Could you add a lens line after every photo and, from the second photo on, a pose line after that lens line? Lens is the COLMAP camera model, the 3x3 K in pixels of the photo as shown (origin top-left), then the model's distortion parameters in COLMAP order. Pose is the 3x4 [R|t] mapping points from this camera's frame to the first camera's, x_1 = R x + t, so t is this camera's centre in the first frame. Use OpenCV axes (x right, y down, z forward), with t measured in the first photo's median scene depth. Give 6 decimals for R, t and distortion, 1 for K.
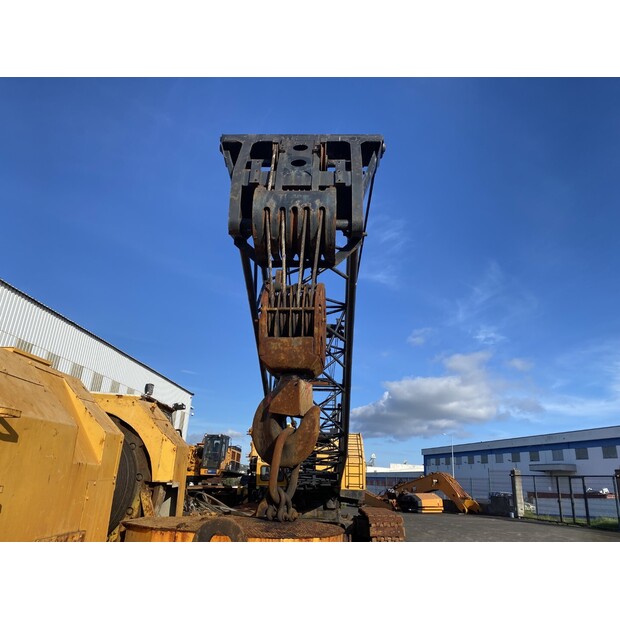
lens RADIAL K [[467.0, 0, 310.0], [0, 467.0, 310.0], [0, 0, 1]] dist [0.036221, -0.034126]
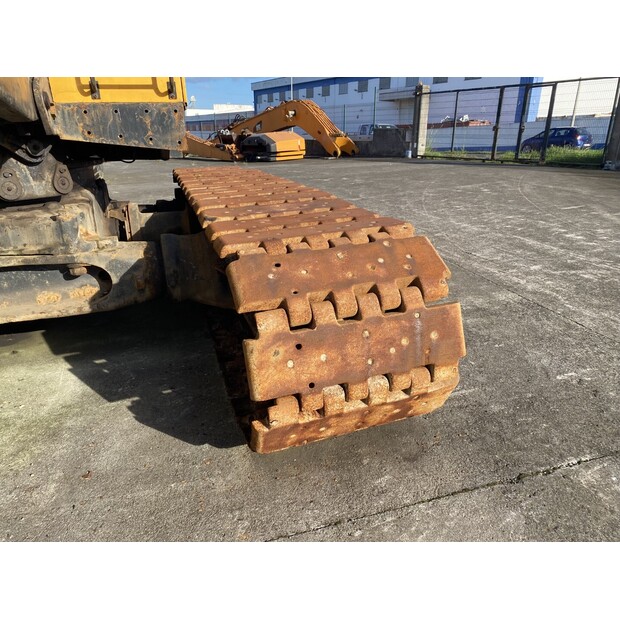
lens RADIAL K [[467.0, 0, 310.0], [0, 467.0, 310.0], [0, 0, 1]] dist [0.036221, -0.034126]
pose [[0.937729, -0.172387, 0.301574, 0.045316], [-0.069829, 0.756899, 0.649790, 0.157718], [-0.340277, -0.630386, 0.697729, 0.390821]]
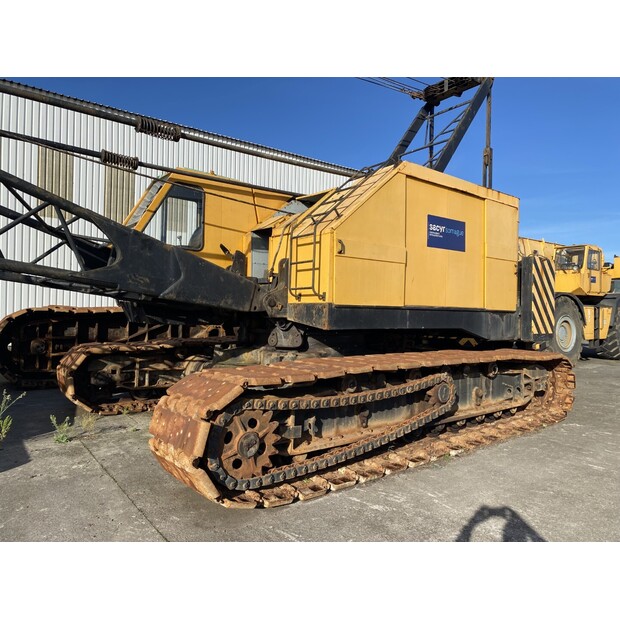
lens RADIAL K [[467.0, 0, 310.0], [0, 467.0, 310.0], [0, 0, 1]] dist [0.036221, -0.034126]
pose [[0.637186, -0.022374, -0.770385, 0.188597], [0.269950, 0.942736, 0.195896, 0.159167], [0.721887, -0.332787, 0.606739, 0.390738]]
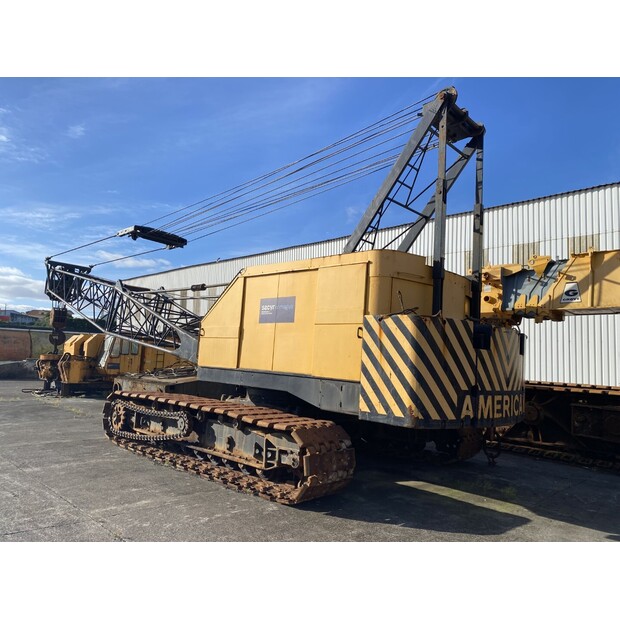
lens RADIAL K [[479.6, 0, 345.0], [0, 479.6, 310.3], [0, 0, 1]] dist [-0.003886, -0.003413]
pose [[-0.637500, -0.141852, -0.757279, 0.241811], [0.198137, 0.919661, -0.339067, 0.286632], [0.744537, -0.366200, -0.558178, 0.765695]]
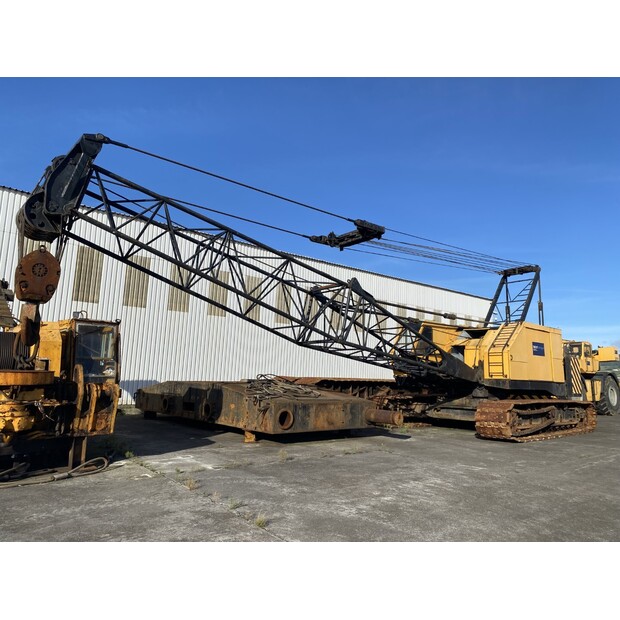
lens RADIAL K [[465.9, 0, 310.7], [0, 465.9, 305.9], [0, 0, 1]] dist [0.069699, -0.082925]
pose [[0.671894, -0.132155, -0.728761, 0.278984], [0.253490, 0.965561, 0.058612, 0.044093], [0.695917, -0.224115, 0.682255, 0.058413]]
